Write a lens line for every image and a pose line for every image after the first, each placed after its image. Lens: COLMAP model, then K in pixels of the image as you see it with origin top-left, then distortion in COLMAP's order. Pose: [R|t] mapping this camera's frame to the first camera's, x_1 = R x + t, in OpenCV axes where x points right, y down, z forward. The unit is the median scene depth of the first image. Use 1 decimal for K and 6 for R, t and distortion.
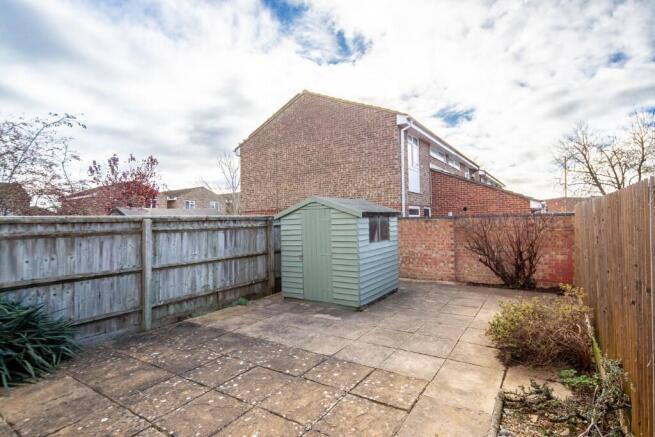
lens RADIAL K [[314.9, 0, 329.2], [0, 314.9, 215.1], [0, 0, 1]] dist [-0.015650, -0.000781]
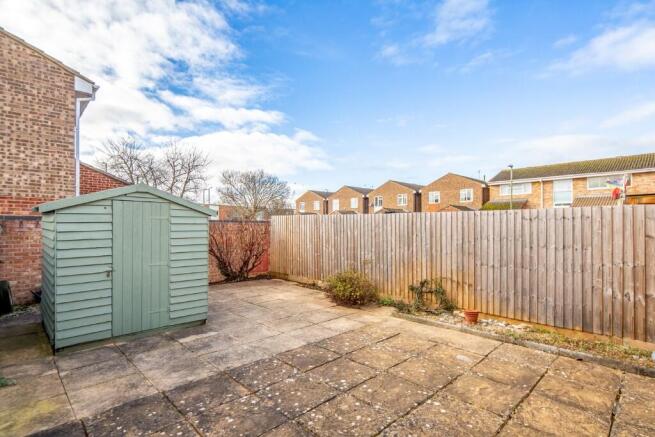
lens RADIAL K [[352.5, 0, 328.3], [0, 352.5, 222.9], [0, 0, 1]] dist [-0.004478, -0.000087]
pose [[0.220625, 0.023777, 0.975069, -1.009073], [-0.023860, 0.999535, -0.018975, 0.046253], [-0.975067, -0.019078, 0.221090, 0.577424]]
